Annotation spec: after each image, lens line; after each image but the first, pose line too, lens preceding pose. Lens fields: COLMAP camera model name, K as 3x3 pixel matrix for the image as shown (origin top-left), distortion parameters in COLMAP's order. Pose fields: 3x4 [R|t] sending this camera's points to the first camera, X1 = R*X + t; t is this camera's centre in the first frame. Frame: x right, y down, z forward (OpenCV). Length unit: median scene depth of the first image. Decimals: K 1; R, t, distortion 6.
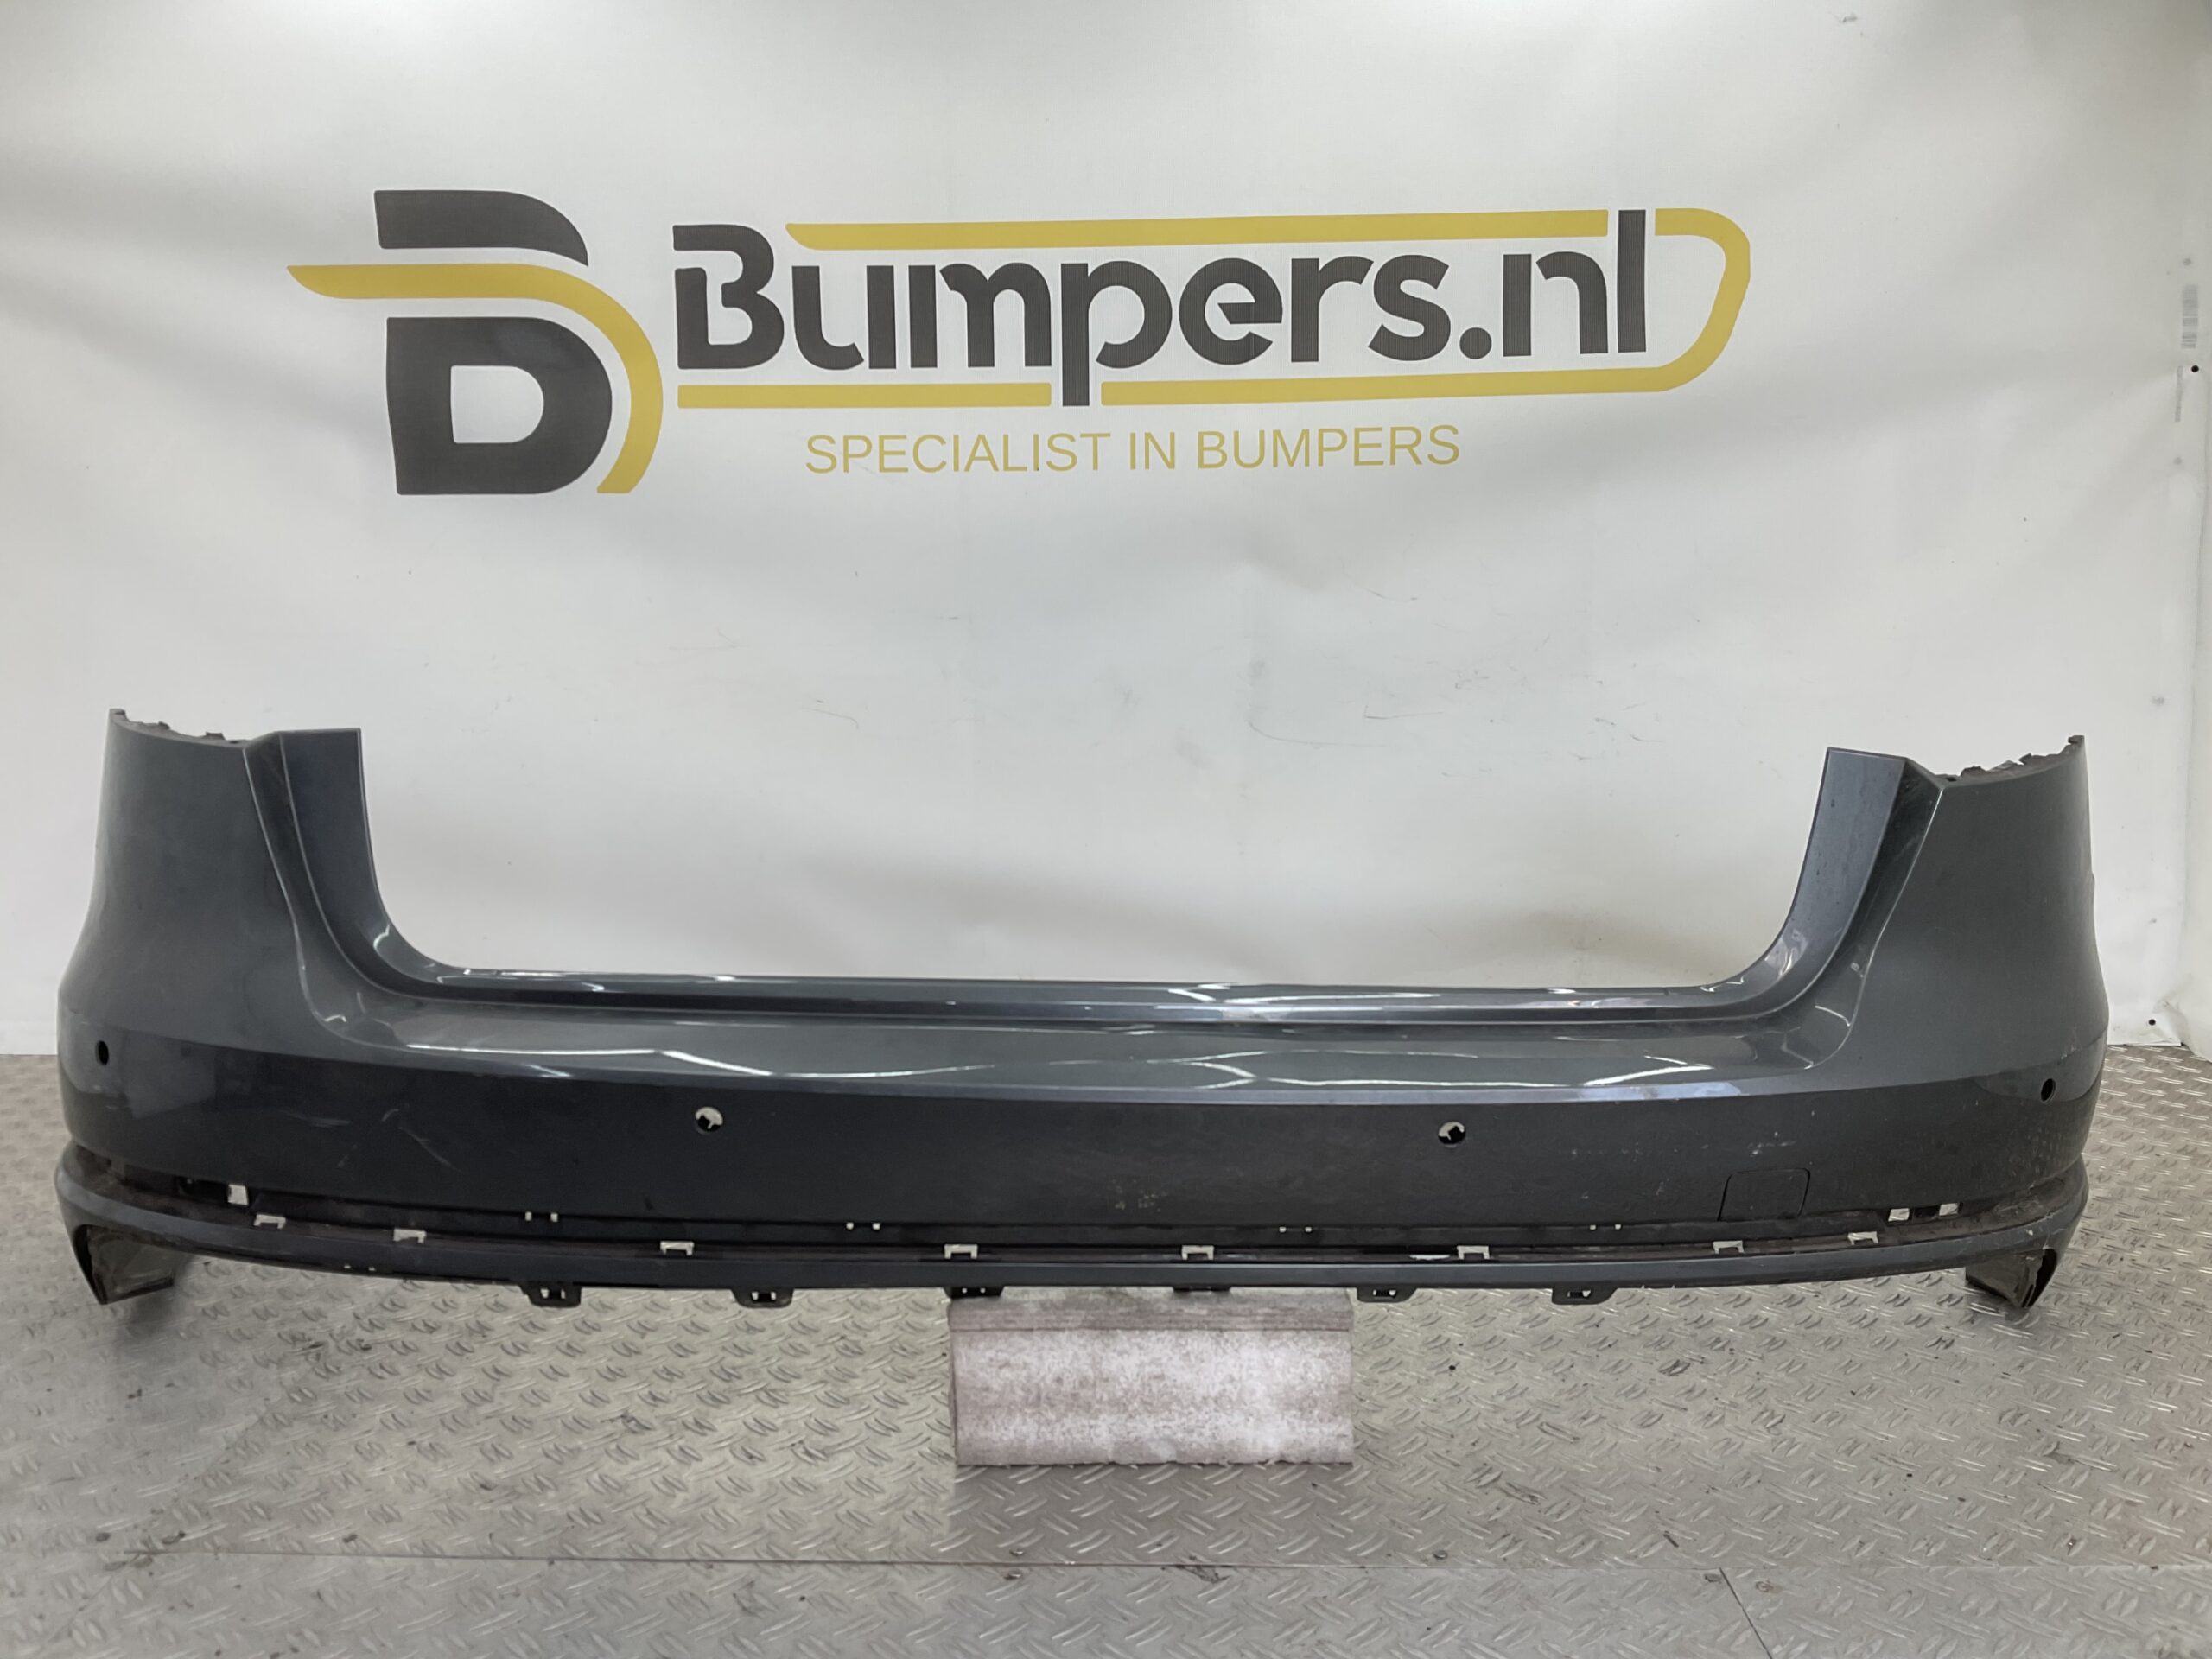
lens RADIAL K [[1858.3, 0, 1086.4], [0, 1858.3, 806.5], [0, 0, 1]] dist [0.061341, -0.121450]
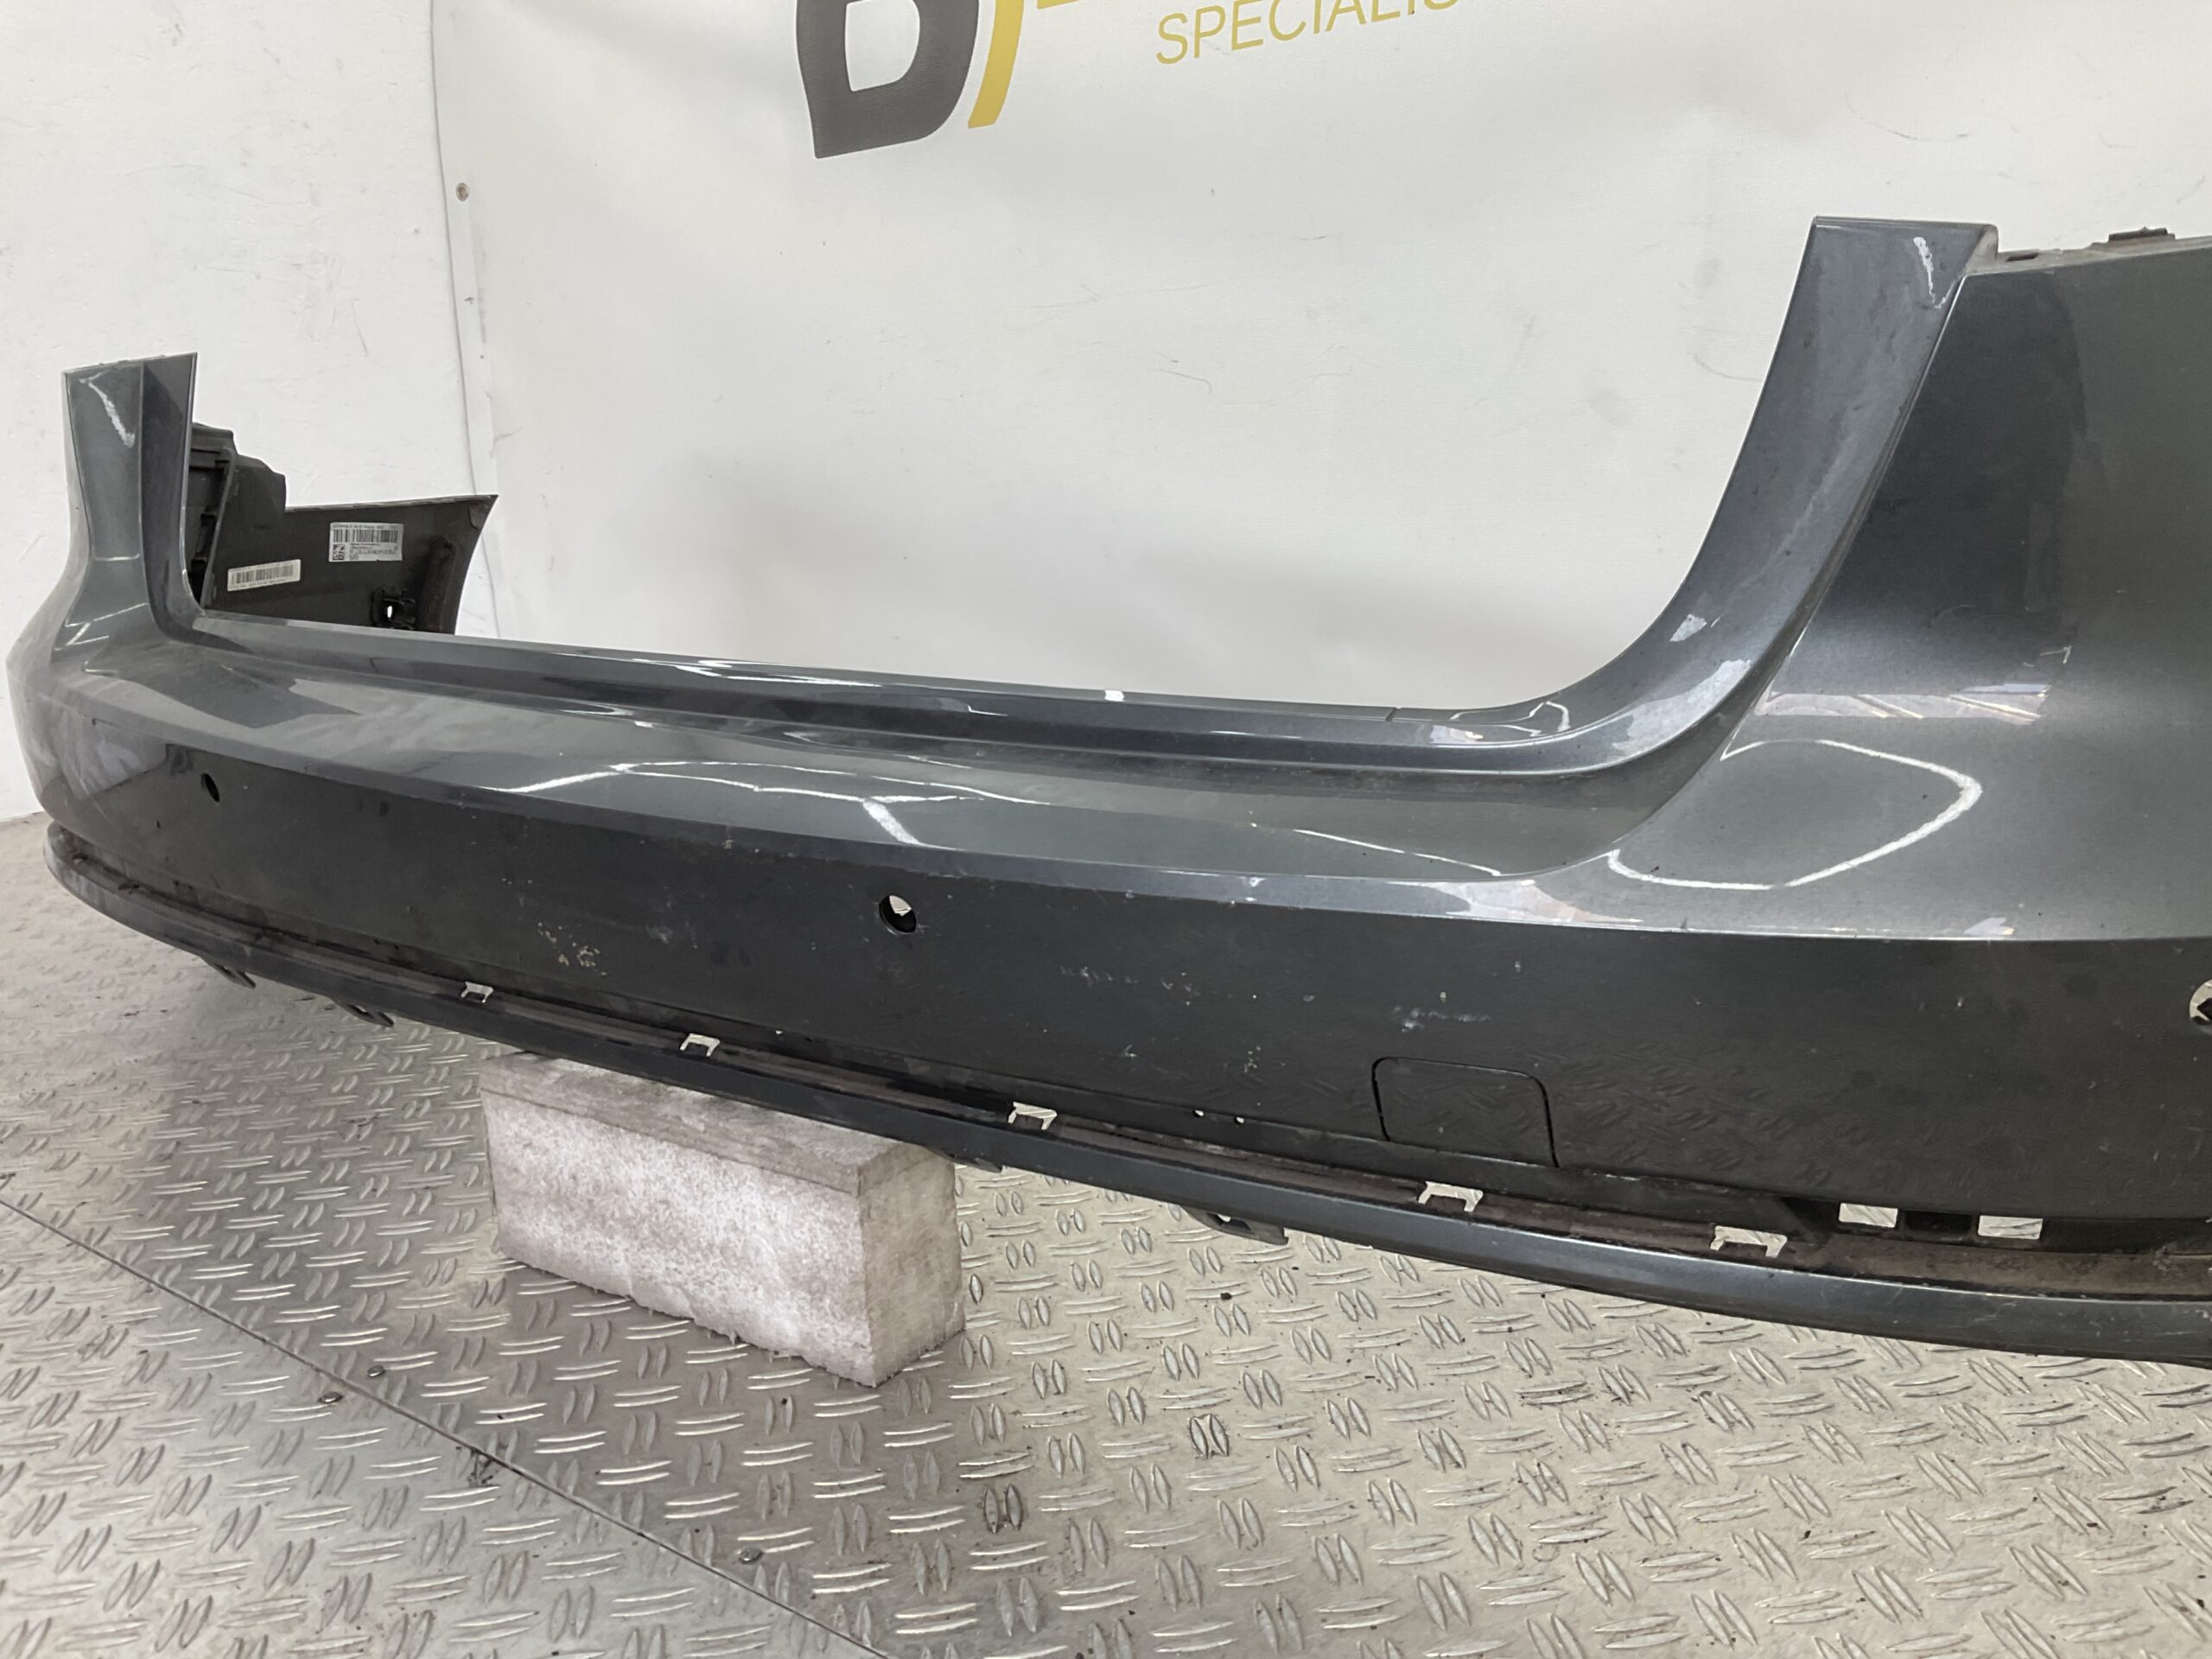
lens RADIAL K [[1858.3, 0, 1103.1], [0, 1858.3, 834.6], [0, 0, 1]] dist [0.061341, -0.121450]
pose [[0.795922, 0.095561, -0.597809, 0.589687], [-0.014633, 0.990212, 0.138805, 0.062560], [0.605222, -0.101730, 0.789530, 0.547016]]
